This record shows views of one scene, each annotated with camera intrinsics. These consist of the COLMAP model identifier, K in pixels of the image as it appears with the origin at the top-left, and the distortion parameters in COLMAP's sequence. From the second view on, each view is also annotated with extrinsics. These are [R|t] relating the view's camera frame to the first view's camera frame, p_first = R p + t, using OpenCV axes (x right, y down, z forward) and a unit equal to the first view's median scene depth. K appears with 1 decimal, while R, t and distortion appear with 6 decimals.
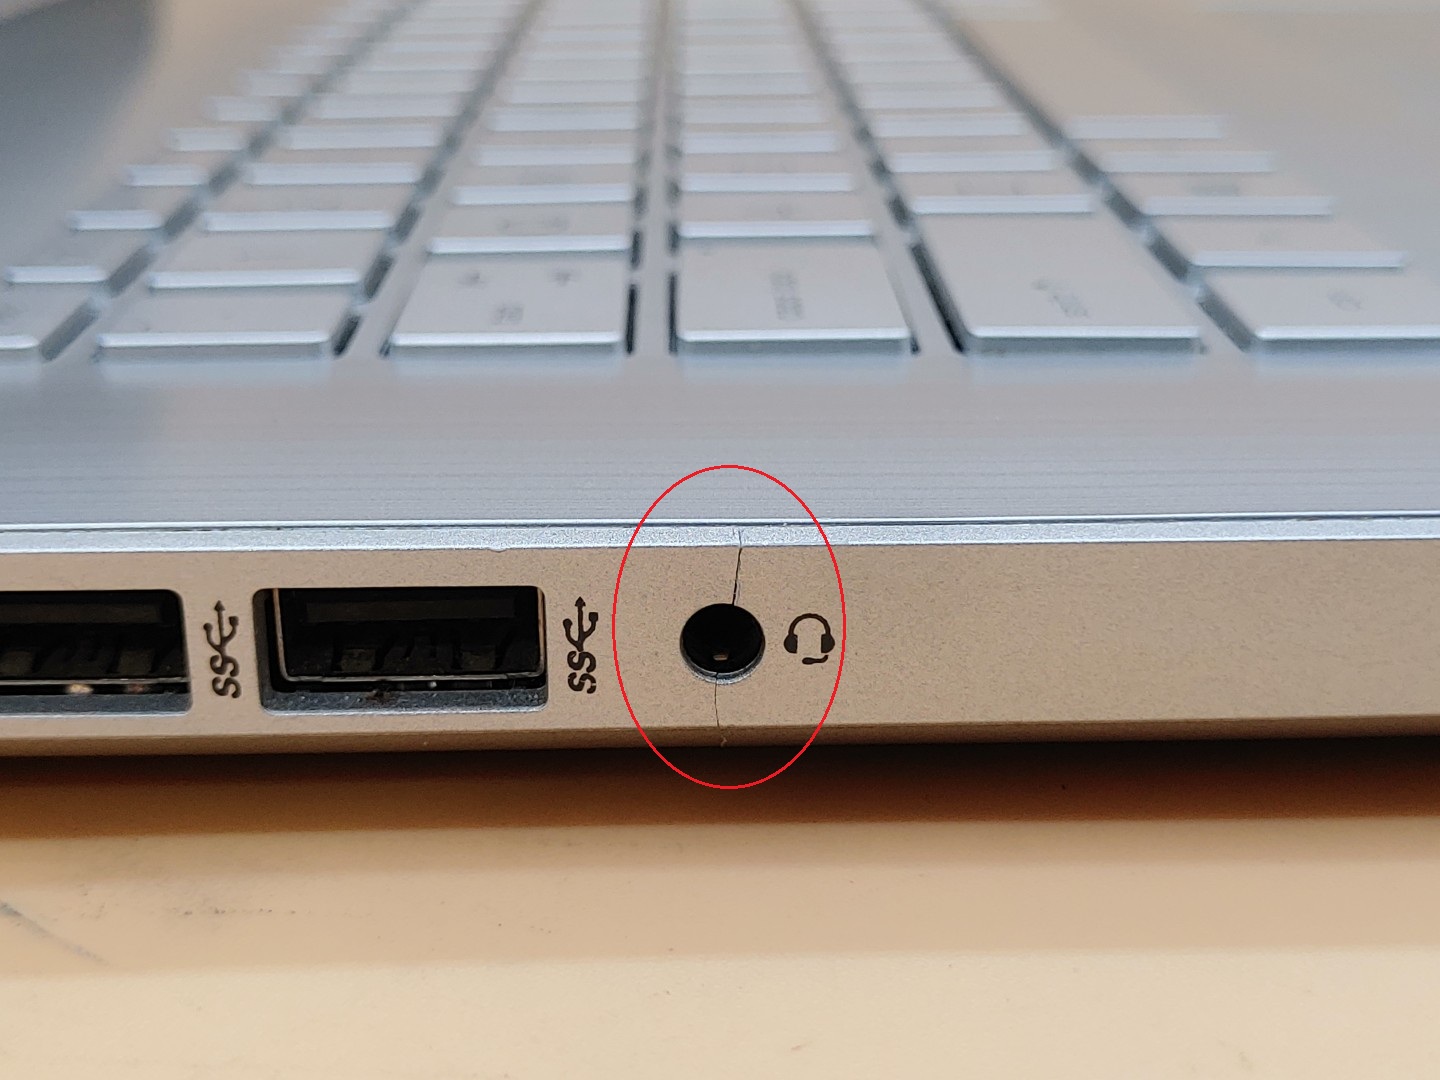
lens RADIAL K [[2088.4, 0, 717.6], [0, 2088.4, 543.6], [0, 0, 1]] dist [0.045861, 0.000000]
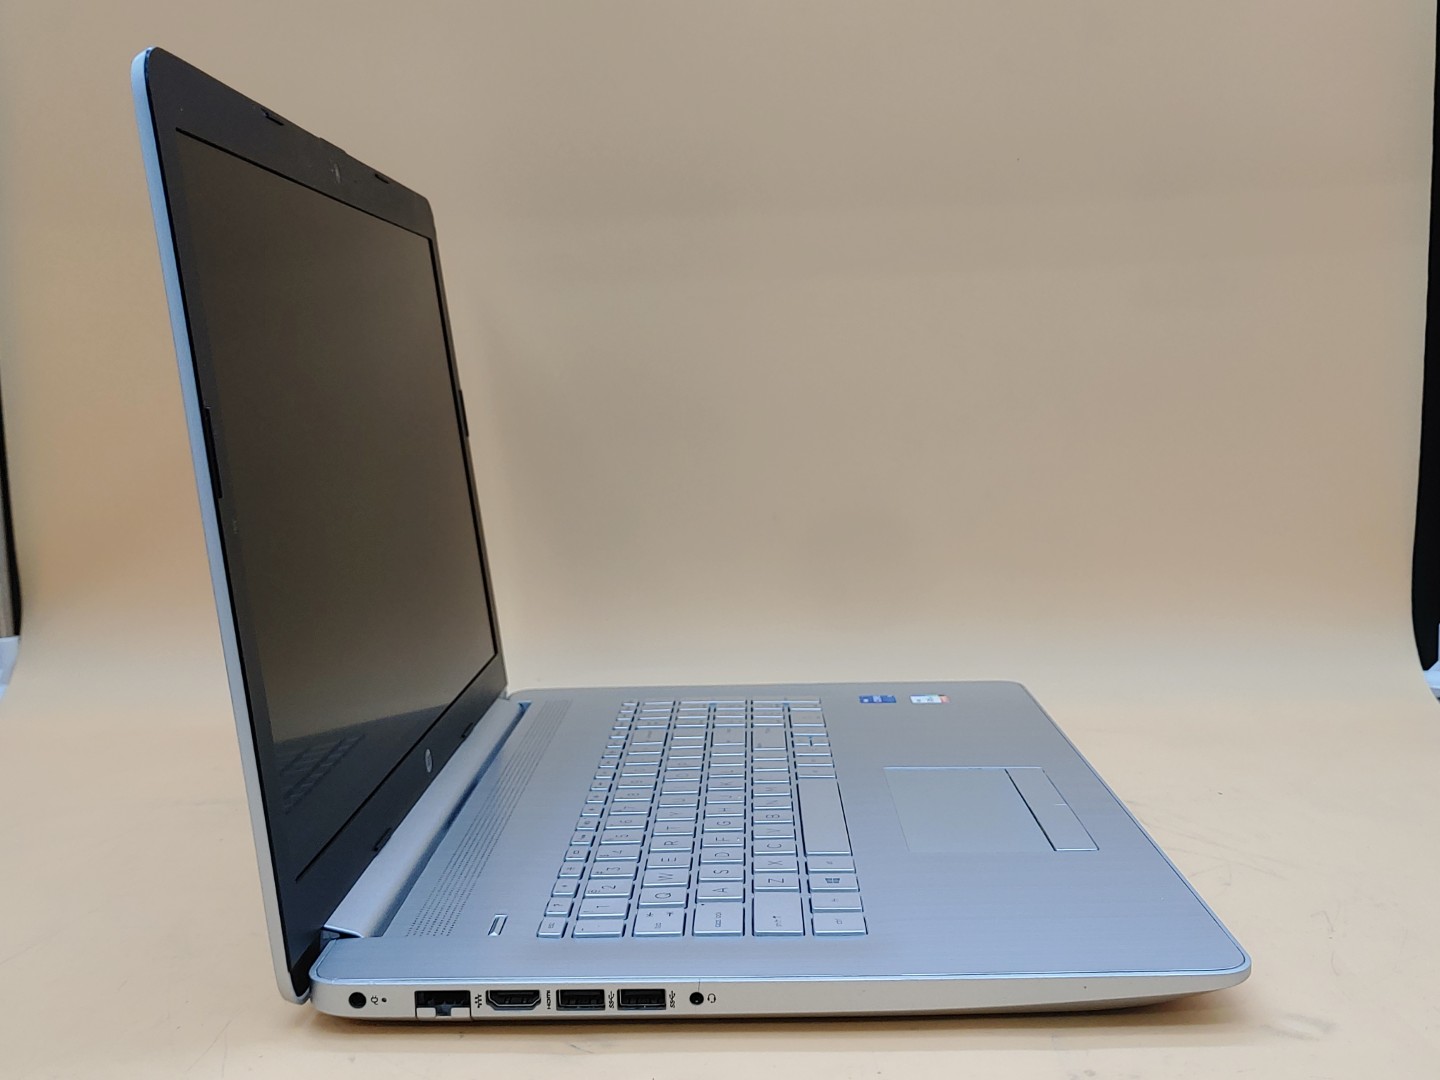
lens RADIAL K [[1533.6, 0, 723.6], [0, 1533.6, 543.6], [0, 0, 1]] dist [-0.031453, 0.000000]
pose [[0.999297, -0.007784, -0.036683, 0.242522], [-0.001100, 0.971714, -0.236158, -0.178262], [0.037483, 0.236033, 0.971022, -3.412293]]
